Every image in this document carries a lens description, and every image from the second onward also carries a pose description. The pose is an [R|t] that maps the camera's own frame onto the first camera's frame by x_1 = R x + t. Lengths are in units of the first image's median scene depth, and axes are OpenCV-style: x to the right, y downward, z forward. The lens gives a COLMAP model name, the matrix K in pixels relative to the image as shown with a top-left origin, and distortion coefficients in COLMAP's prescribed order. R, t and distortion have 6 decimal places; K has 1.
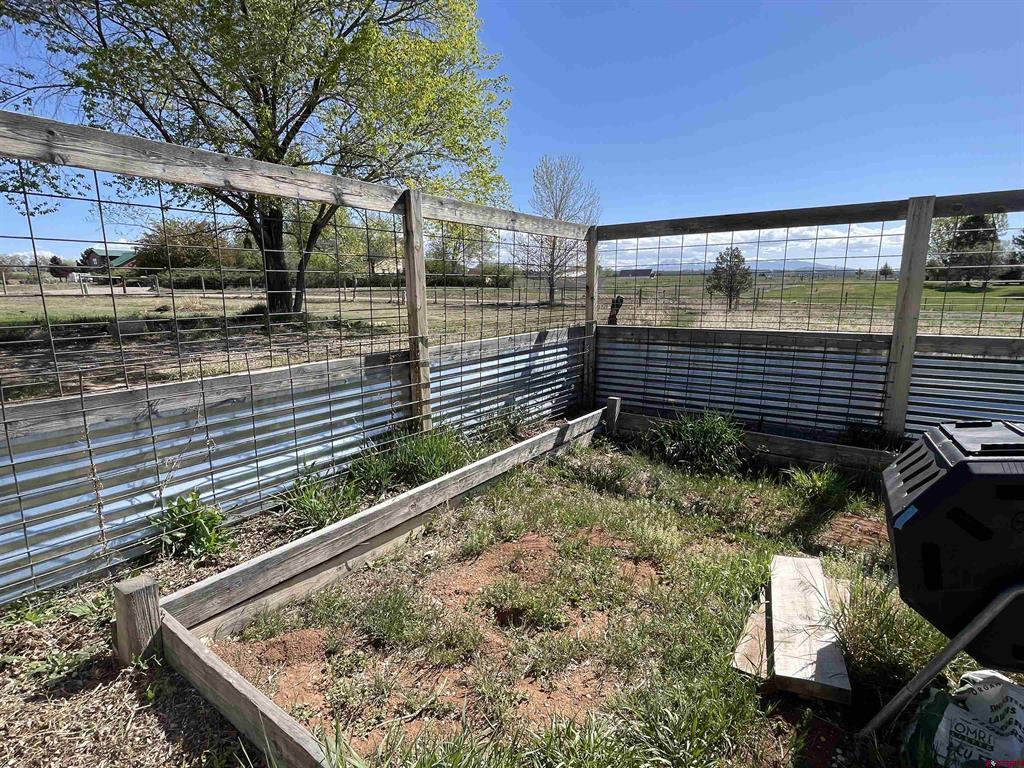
lens RADIAL K [[522.7, 0, 512.0], [0, 522.7, 384.0], [0, 0, 1]] dist [-0.001250, -0.001367]
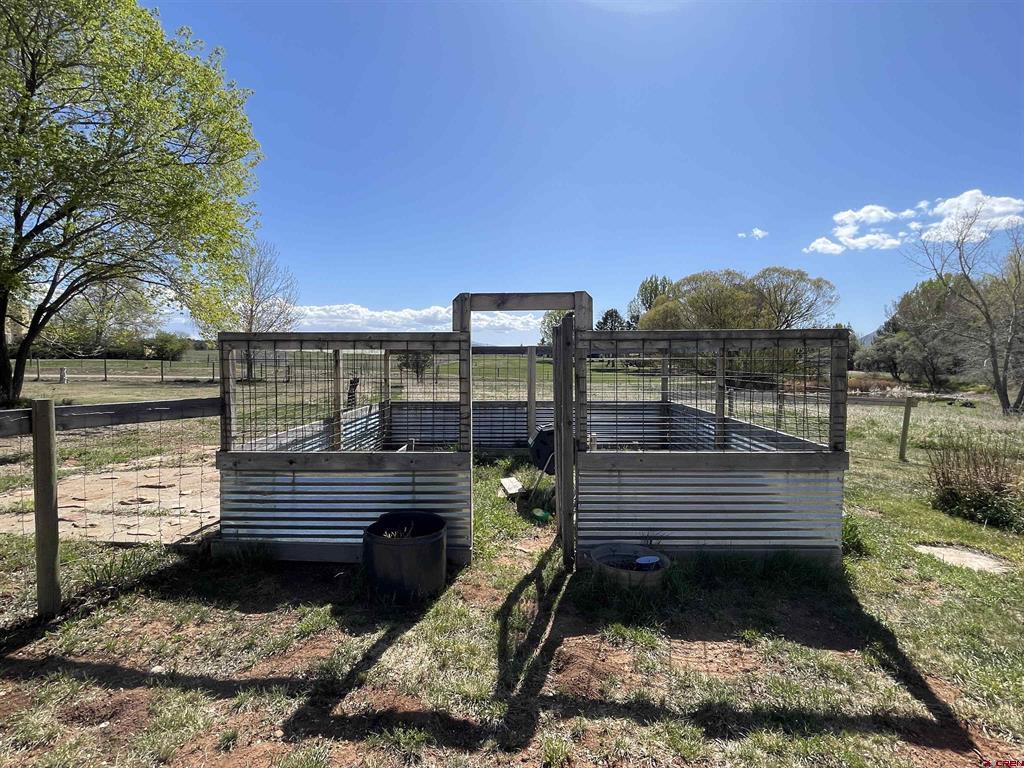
lens RADIAL K [[522.7, 0, 512.0], [0, 522.7, 384.0], [0, 0, 1]] dist [-0.001250, -0.001367]
pose [[0.829052, -0.015833, 0.558947, -0.483889], [0.091608, 0.989939, -0.107834, 0.058499], [-0.551616, 0.140604, 0.822162, -0.683843]]
